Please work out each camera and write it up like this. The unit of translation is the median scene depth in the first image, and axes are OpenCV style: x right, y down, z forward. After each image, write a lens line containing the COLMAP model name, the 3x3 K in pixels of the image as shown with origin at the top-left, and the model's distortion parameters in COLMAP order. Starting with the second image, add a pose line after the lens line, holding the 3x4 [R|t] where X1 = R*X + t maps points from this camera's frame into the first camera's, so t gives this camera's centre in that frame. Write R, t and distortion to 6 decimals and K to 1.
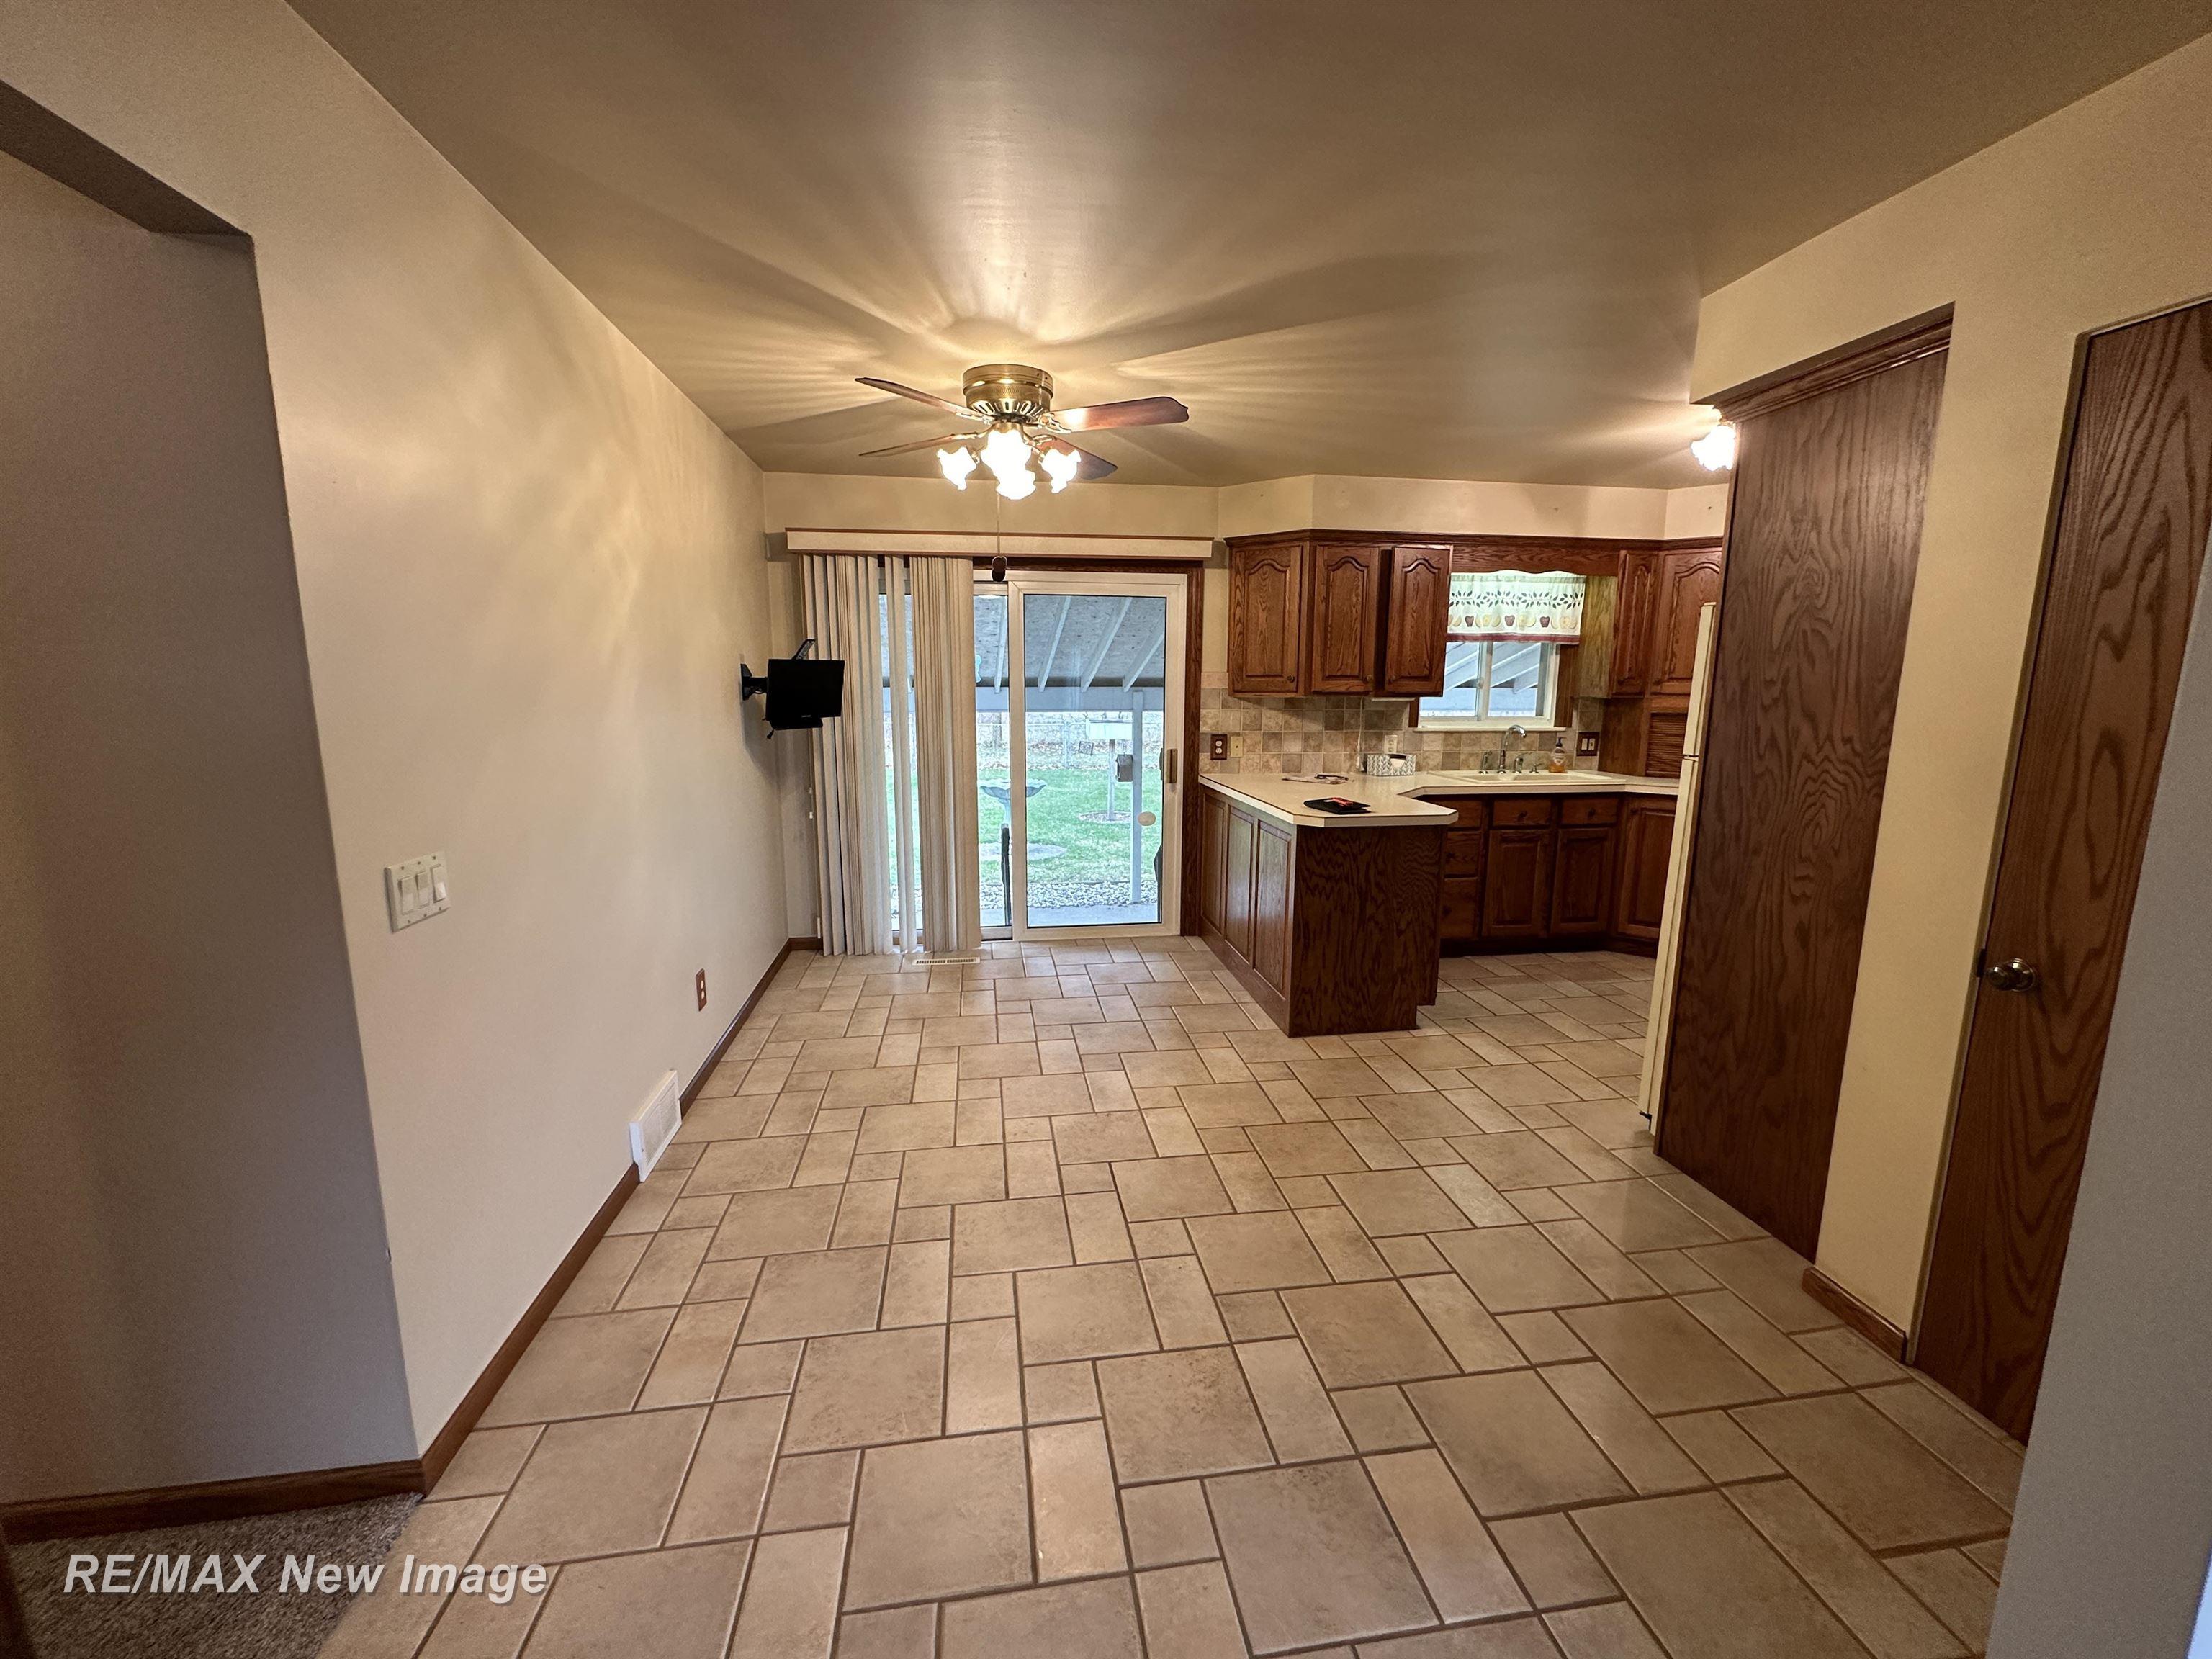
lens RADIAL K [[878.8, 0, 1107.3], [0, 878.8, 831.4], [0, 0, 1]] dist [-0.000224, -0.000457]
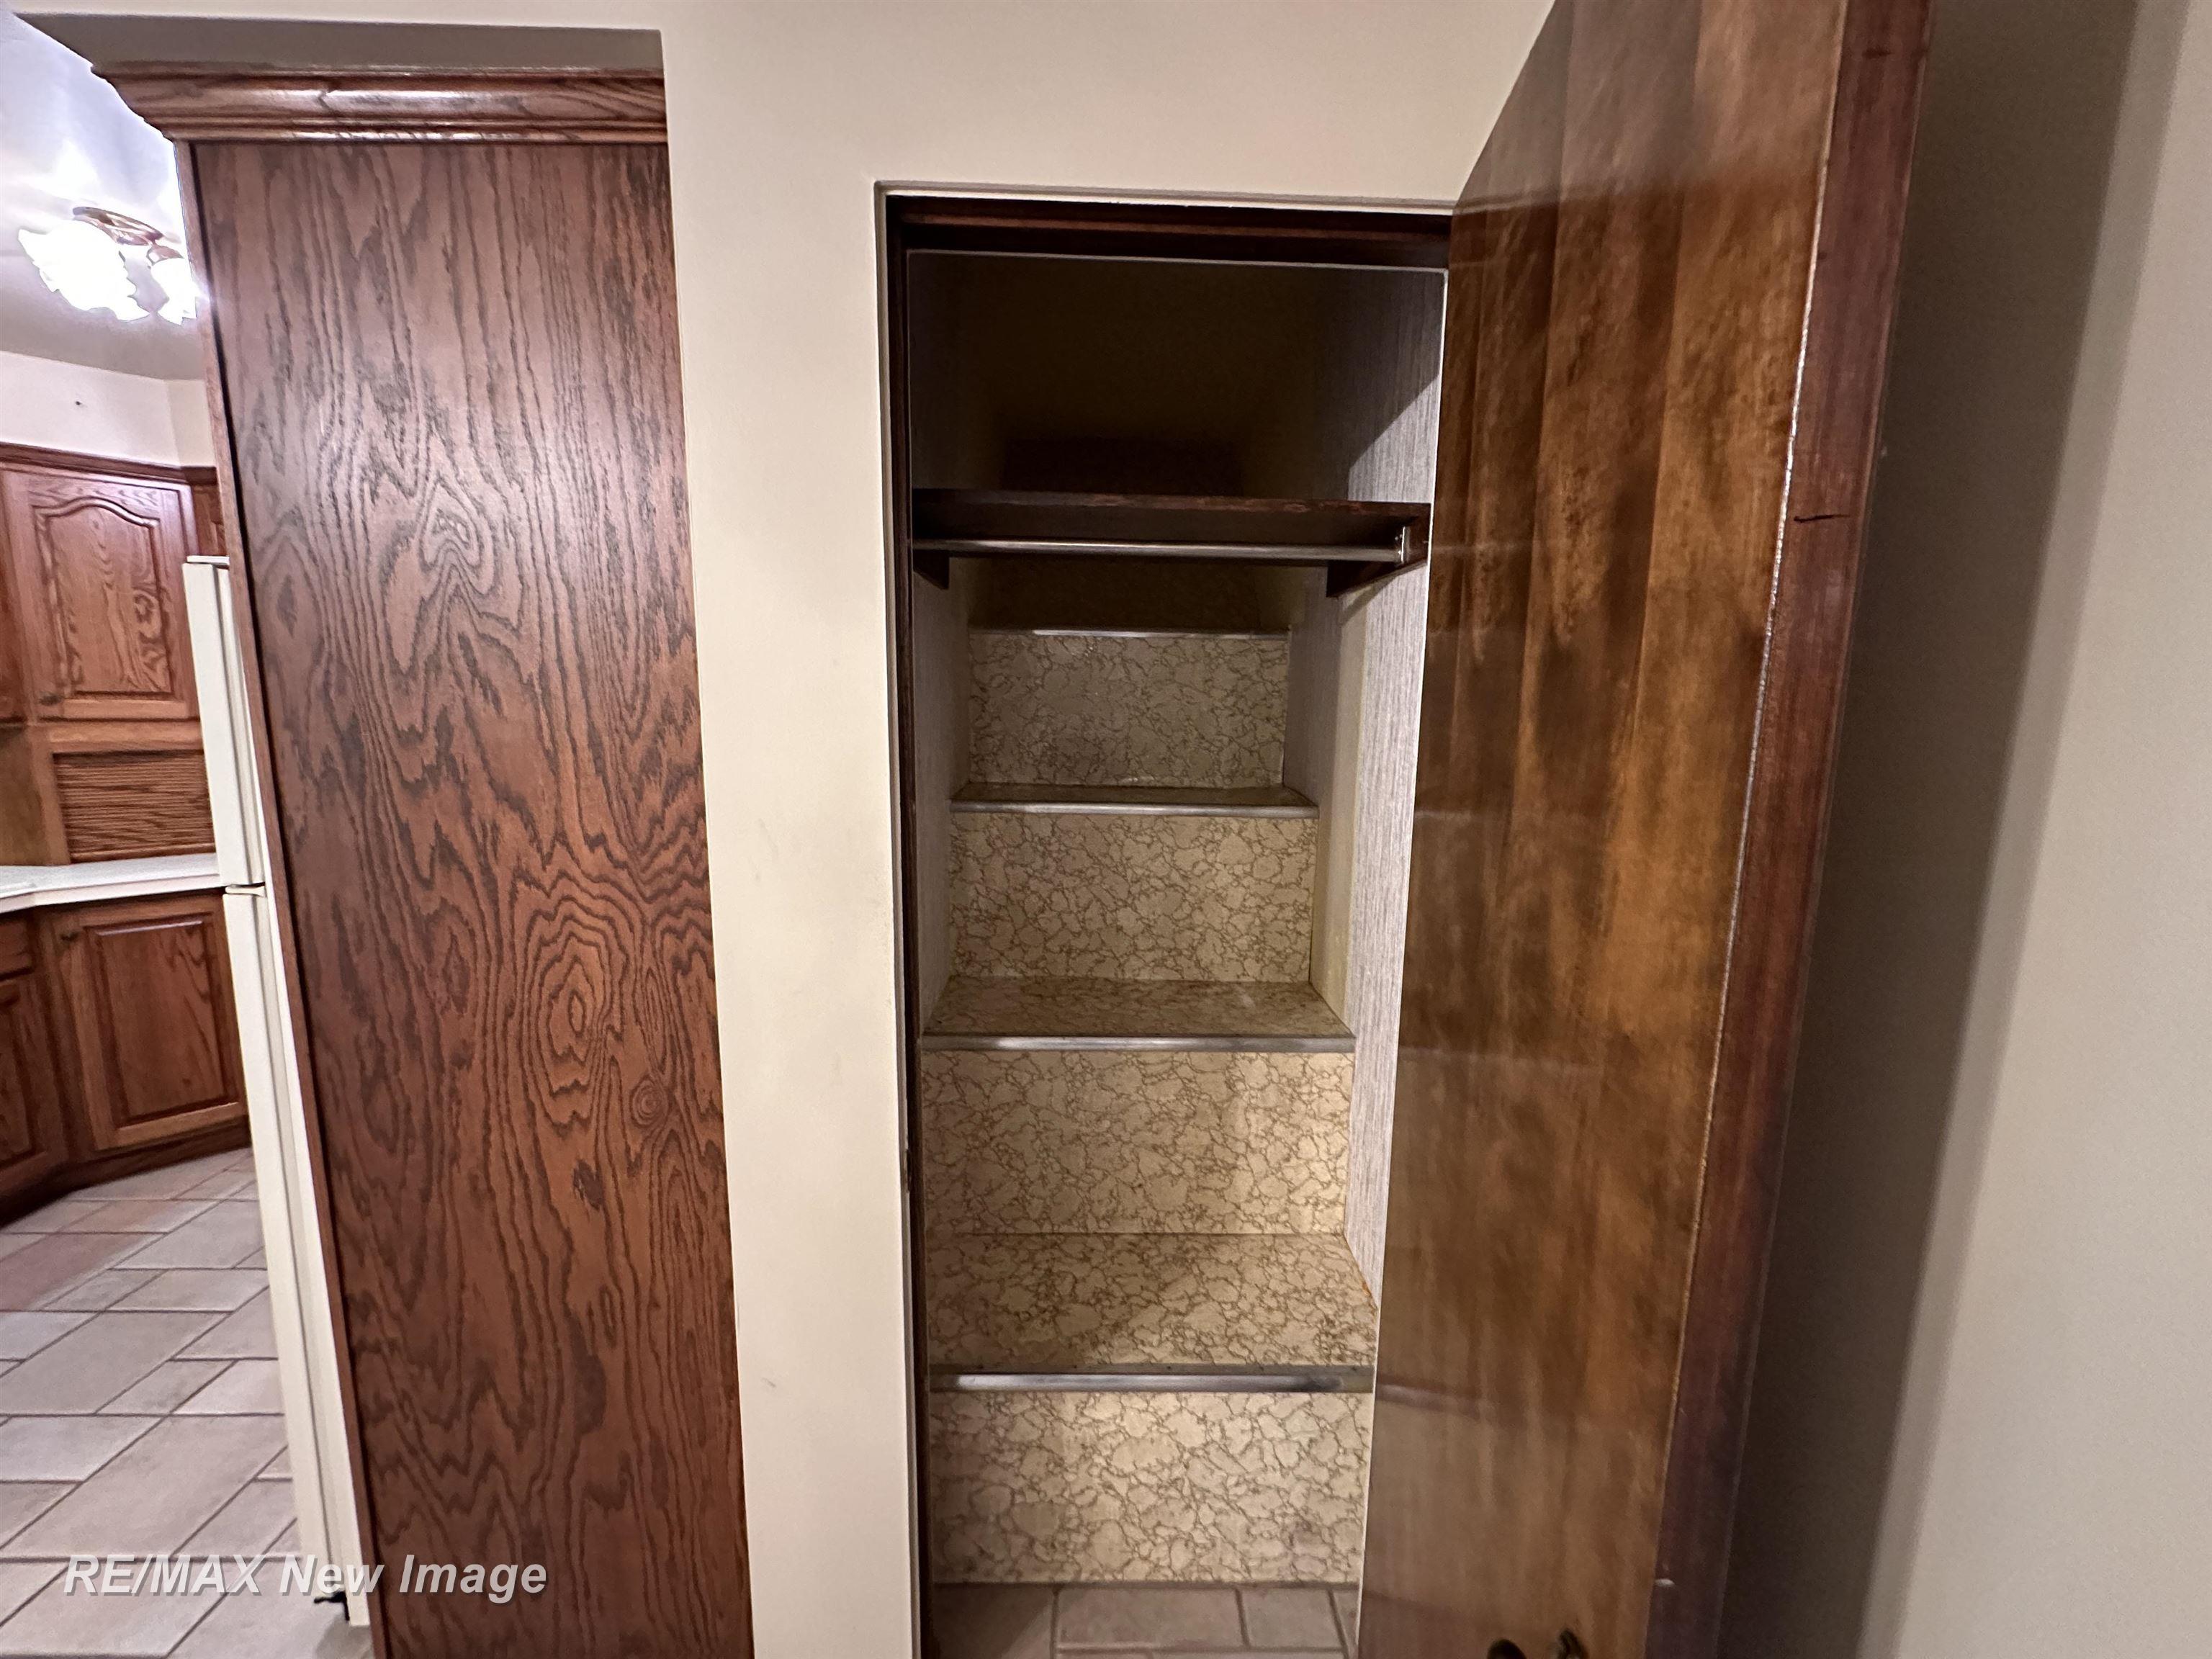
lens RADIAL K [[878.8, 0, 1104.1], [0, 878.8, 828.2], [0, 0, 1]] dist [-0.000224, -0.000457]
pose [[0.130040, -0.150570, 0.980009, 0.320194], [0.152420, 0.979689, 0.130295, -0.126332], [-0.979723, 0.132430, 0.150349, 0.563588]]
